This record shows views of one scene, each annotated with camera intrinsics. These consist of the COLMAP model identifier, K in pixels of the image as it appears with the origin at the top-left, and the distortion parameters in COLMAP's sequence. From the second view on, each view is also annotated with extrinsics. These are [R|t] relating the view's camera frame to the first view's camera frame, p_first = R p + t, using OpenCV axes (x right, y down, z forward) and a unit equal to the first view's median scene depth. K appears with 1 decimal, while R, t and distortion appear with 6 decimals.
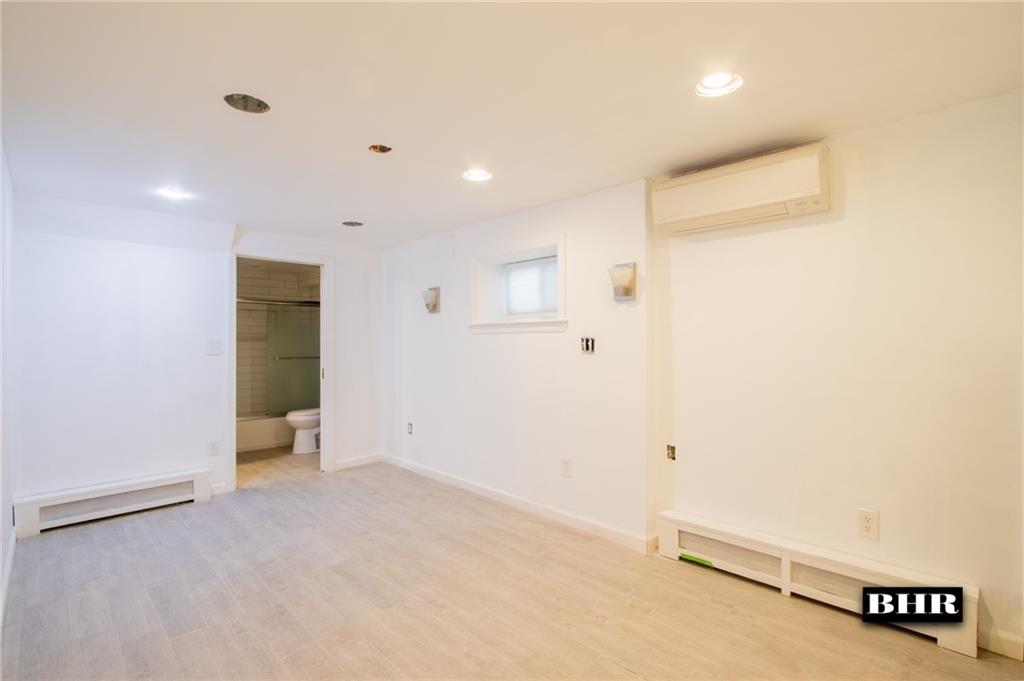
lens RADIAL K [[473.7, 0, 514.4], [0, 473.7, 342.5], [0, 0, 1]] dist [-0.016968, 0.000589]
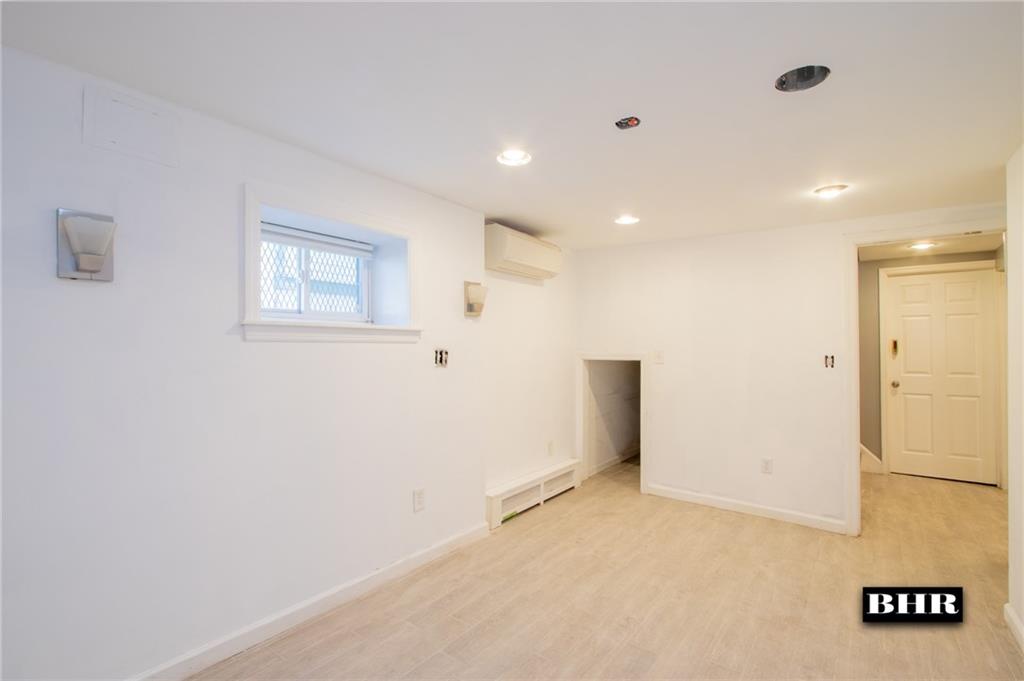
lens RADIAL K [[473.7, 0, 514.4], [0, 473.7, 342.5], [0, 0, 1]] dist [-0.016968, 0.000589]
pose [[-0.139911, 0.012836, 0.990081, -0.851256], [-0.000510, 0.999915, -0.013036, -0.013507], [-0.990164, -0.002329, -0.139893, 1.045914]]
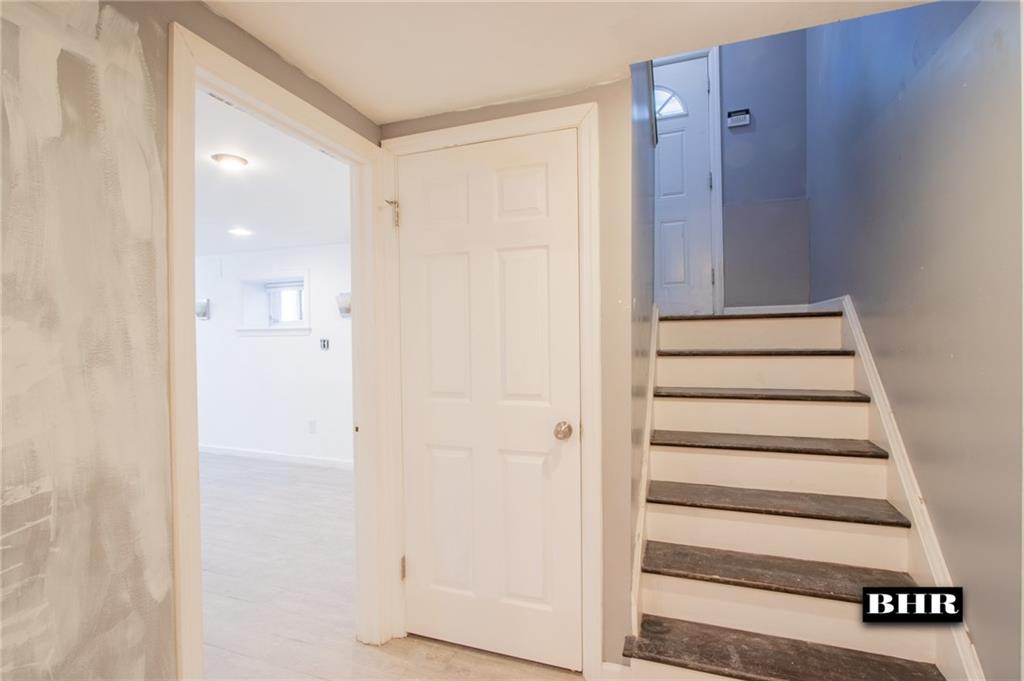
lens RADIAL K [[473.7, 0, 514.4], [0, 473.7, 342.5], [0, 0, 1]] dist [-0.016968, 0.000589]
pose [[0.909001, -0.010217, 0.416669, 0.081241], [0.010446, 0.999944, 0.001730, 0.003452], [-0.416664, 0.002780, 0.909056, -0.679832]]
